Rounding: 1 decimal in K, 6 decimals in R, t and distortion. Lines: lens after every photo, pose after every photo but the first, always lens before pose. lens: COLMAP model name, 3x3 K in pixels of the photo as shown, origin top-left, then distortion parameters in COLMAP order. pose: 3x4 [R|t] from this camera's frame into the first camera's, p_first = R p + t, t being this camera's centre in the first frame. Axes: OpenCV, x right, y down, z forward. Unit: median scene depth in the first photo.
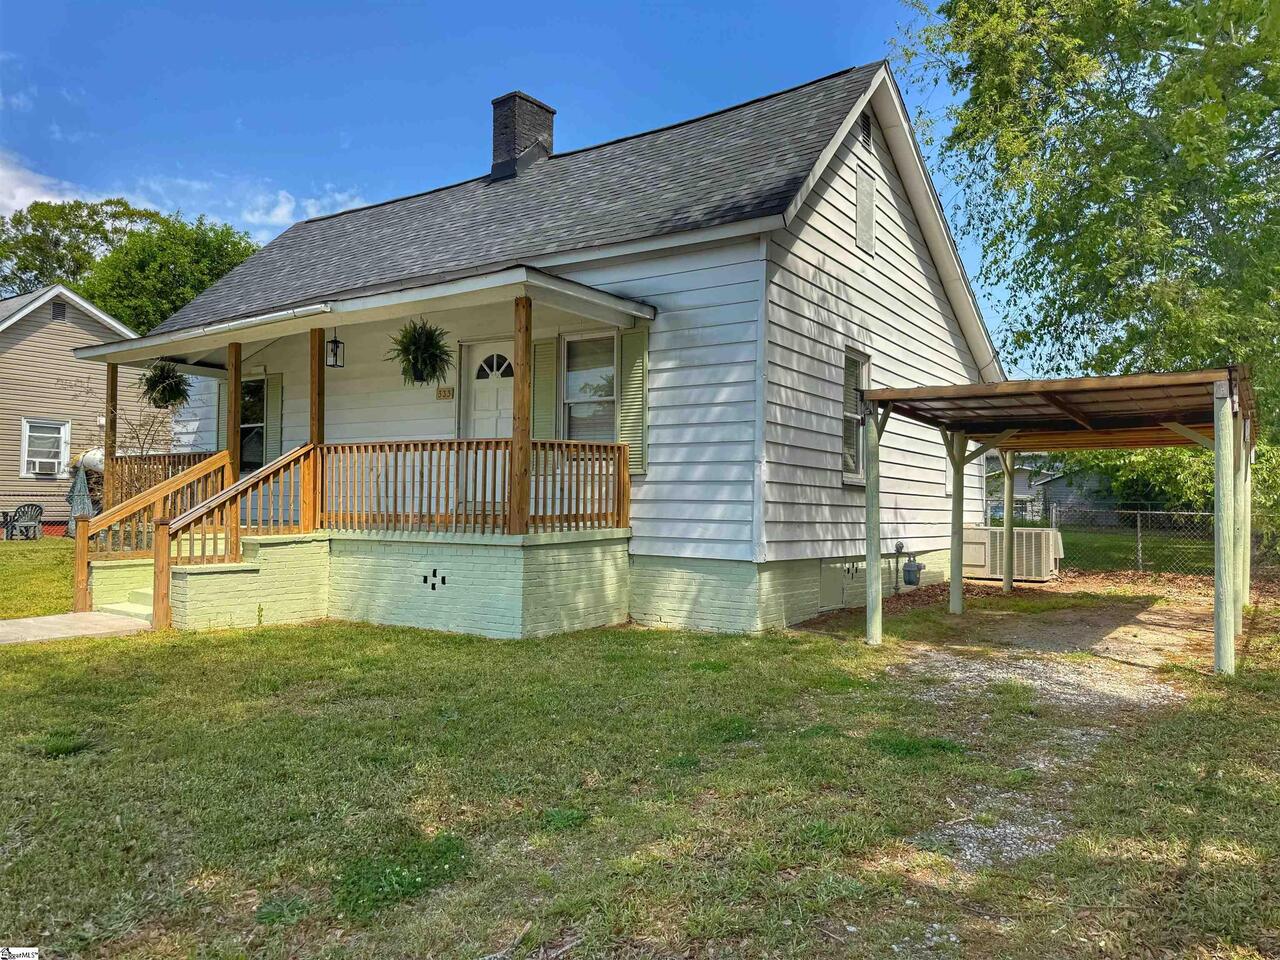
lens RADIAL K [[902.9, 0, 641.4], [0, 902.9, 479.3], [0, 0, 1]] dist [0.001644, -0.000626]
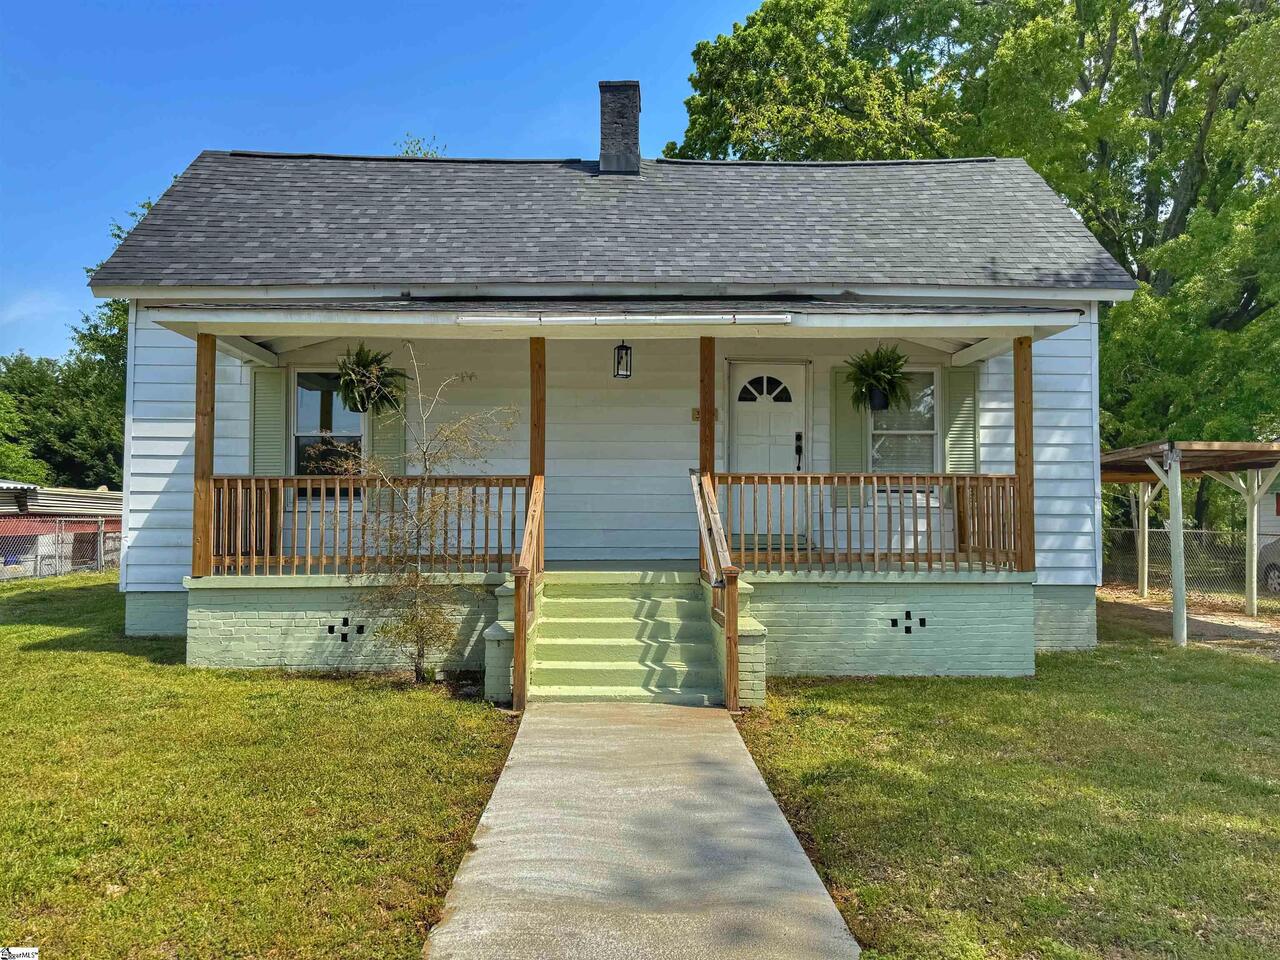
lens RADIAL K [[902.9, 0, 640.4], [0, 902.9, 485.1], [0, 0, 1]] dist [0.001644, -0.000626]
pose [[0.836678, 0.010081, 0.547602, -0.867554], [-0.008308, 0.999949, -0.005714, -0.021609], [-0.547632, 0.000231, 0.836719, 0.321527]]
